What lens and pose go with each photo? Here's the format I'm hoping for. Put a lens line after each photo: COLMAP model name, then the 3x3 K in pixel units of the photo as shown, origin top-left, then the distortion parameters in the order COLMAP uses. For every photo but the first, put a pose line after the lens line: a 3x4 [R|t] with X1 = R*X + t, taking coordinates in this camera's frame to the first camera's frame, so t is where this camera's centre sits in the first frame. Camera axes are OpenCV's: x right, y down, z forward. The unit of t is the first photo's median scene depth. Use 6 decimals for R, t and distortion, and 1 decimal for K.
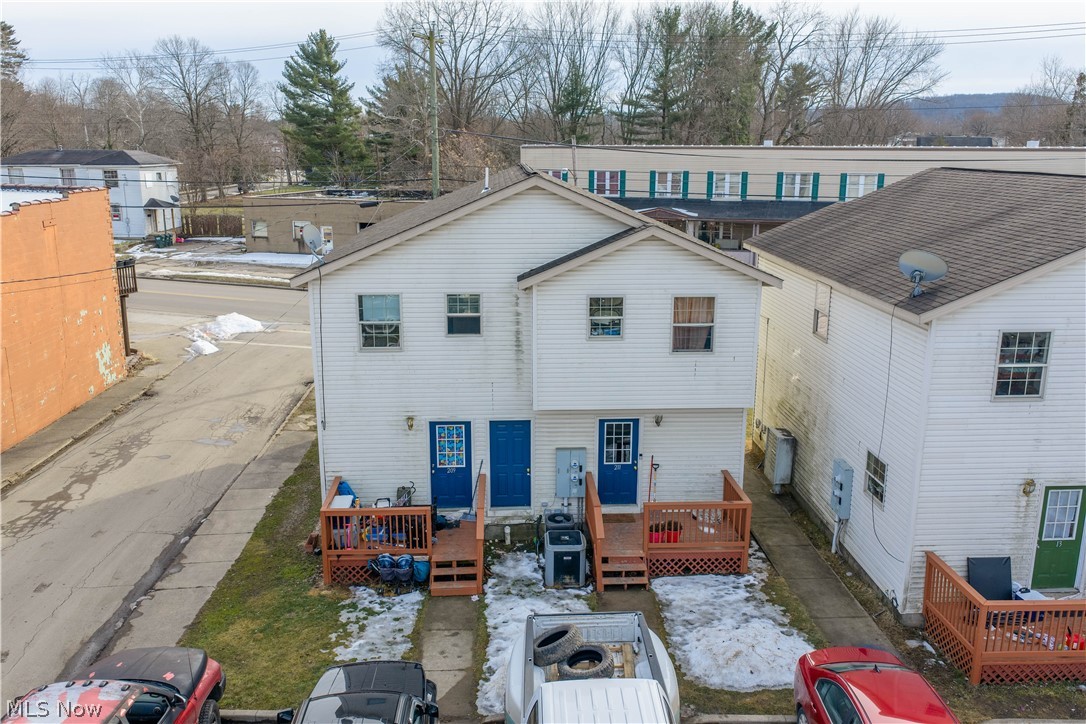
lens RADIAL K [[904.9, 0, 541.3], [0, 904.9, 363.5], [0, 0, 1]] dist [0.020580, -0.036643]
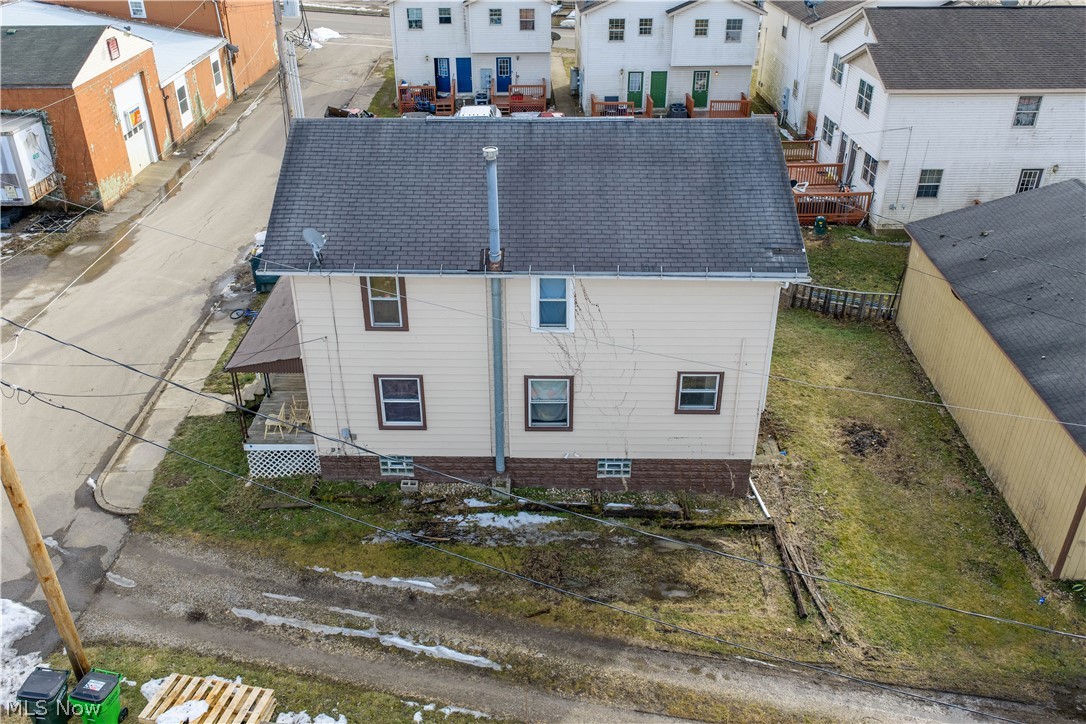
lens RADIAL K [[904.9, 0, 541.1], [0, 904.9, 366.5], [0, 0, 1]] dist [0.020580, -0.036643]
pose [[0.999808, 0.005584, -0.018772, 0.264200], [-0.000210, 0.961496, 0.274818, 0.212409], [0.019584, -0.274761, 0.961313, -1.939740]]
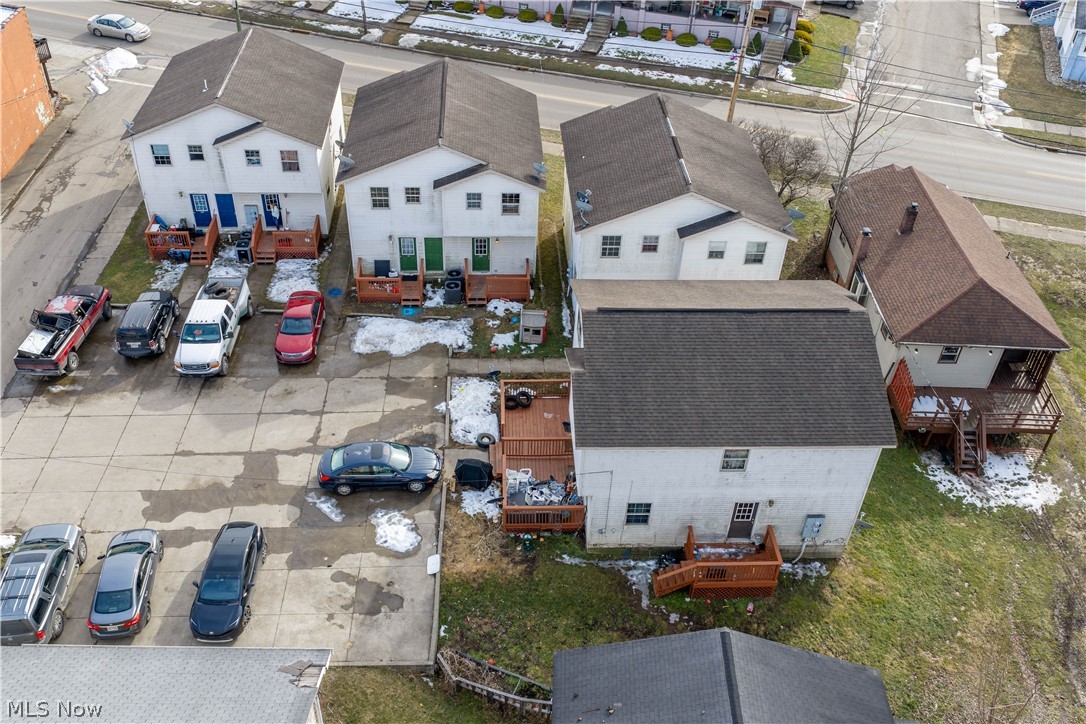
lens RADIAL K [[956.3, 0, 540.3], [0, 956.3, 371.7], [0, 0, 1]] dist [0.012328, -0.021026]
pose [[0.999267, 0.025455, 0.028585, 0.770861], [-0.035257, 0.902842, 0.428525, -0.651576], [-0.014900, -0.429219, 0.903078, -1.570835]]
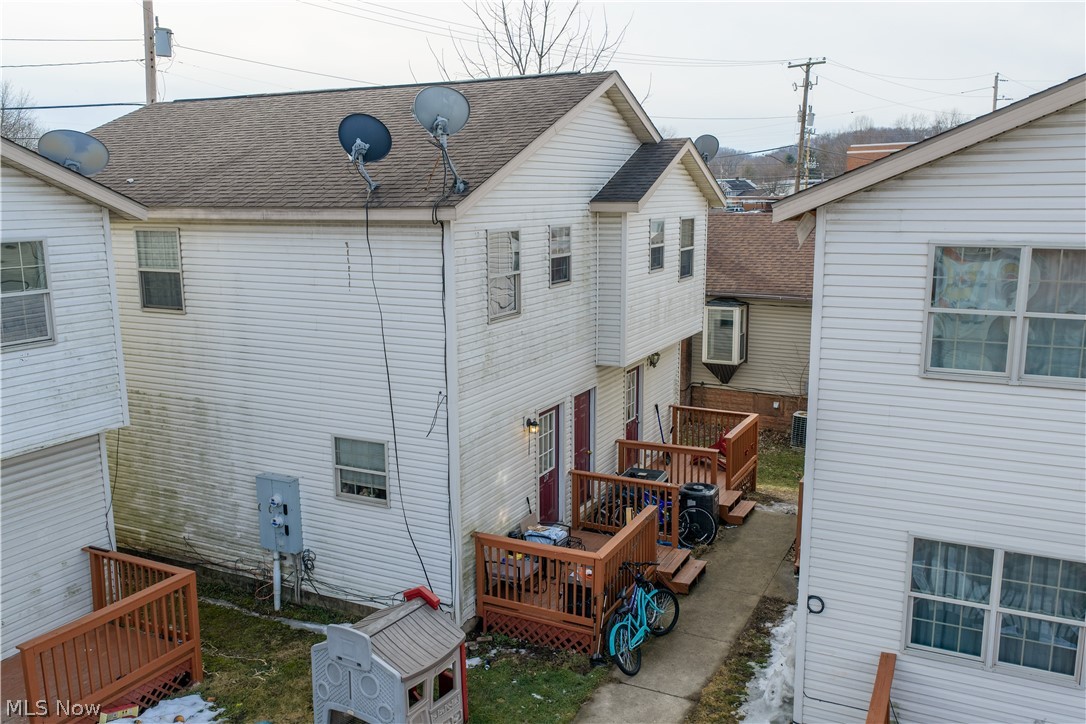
lens RADIAL K [[904.9, 0, 542.4], [0, 904.9, 367.7], [0, 0, 1]] dist [0.020580, -0.036643]
pose [[0.486141, -0.168455, 0.857491, 0.443765], [0.216767, 0.973823, 0.068416, 0.076408], [-0.846569, 0.152616, 0.509931, 0.267766]]
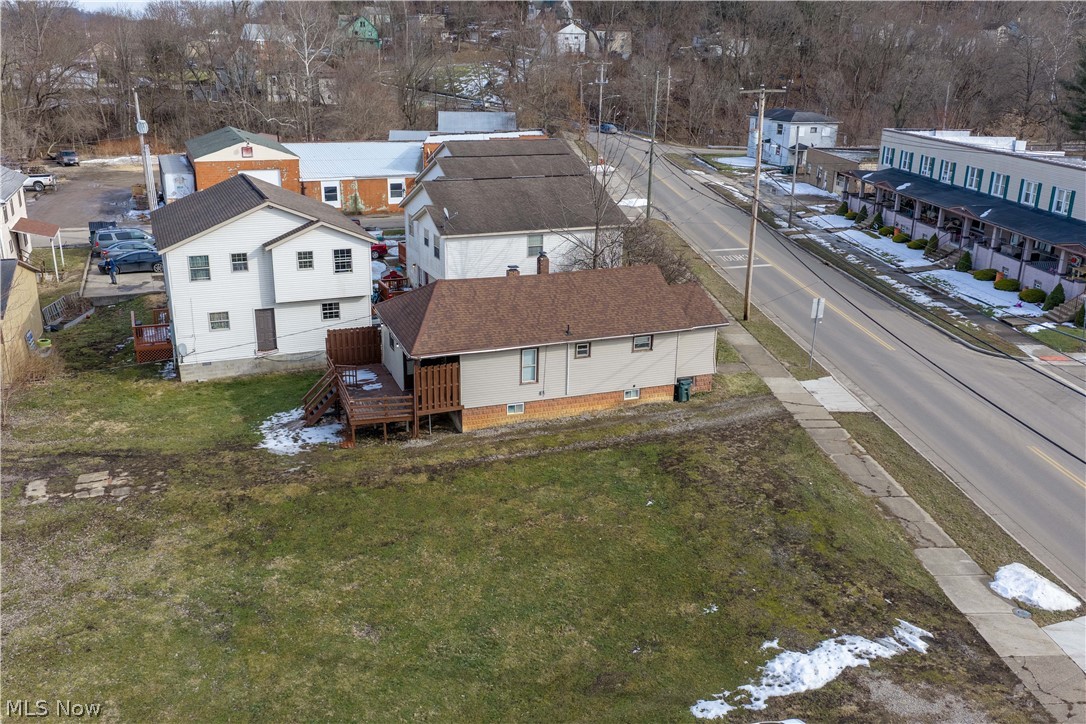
lens RADIAL K [[904.9, 0, 549.7], [0, 904.9, 386.1], [0, 0, 1]] dist [0.020580, -0.036643]
pose [[0.368208, 0.327970, -0.869976, 3.756584], [-0.242526, 0.937202, 0.250667, -0.289824], [0.897554, 0.118694, 0.424627, -0.135798]]
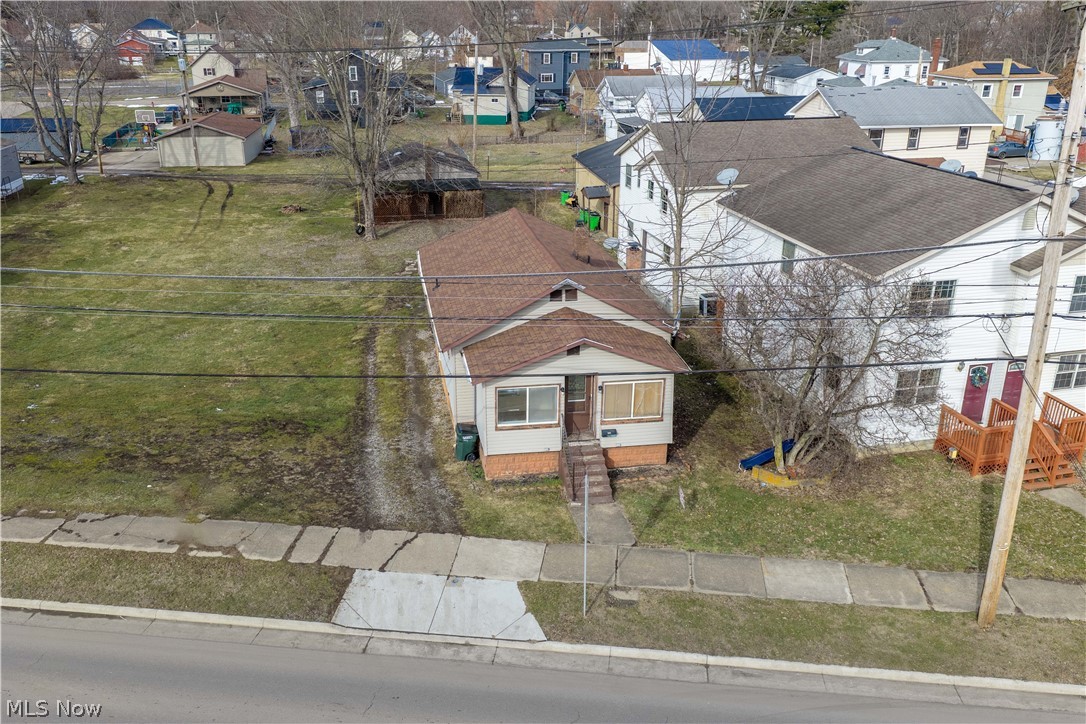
lens RADIAL K [[904.9, 0, 536.2], [0, 904.9, 356.4], [0, 0, 1]] dist [0.020580, -0.036643]
pose [[-0.982454, 0.063159, -0.175487, 2.138166], [-0.046612, 0.827908, 0.558923, -0.753980], [0.180589, 0.557296, -0.810438, 2.185999]]
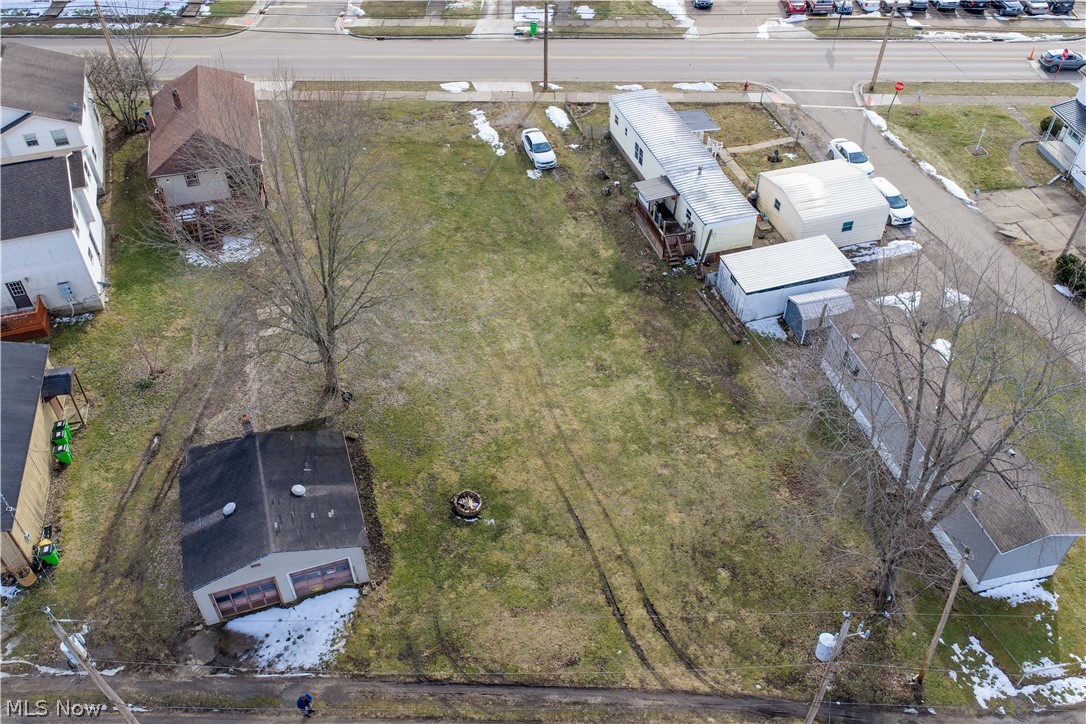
lens RADIAL K [[904.9, 0, 548.6], [0, 904.9, 368.0], [0, 0, 1]] dist [0.020580, -0.036643]
pose [[0.957373, -0.194257, 0.213778, 2.174893], [0.065656, 0.867062, 0.493856, -0.734481], [-0.281294, -0.458769, 0.842855, -3.060152]]
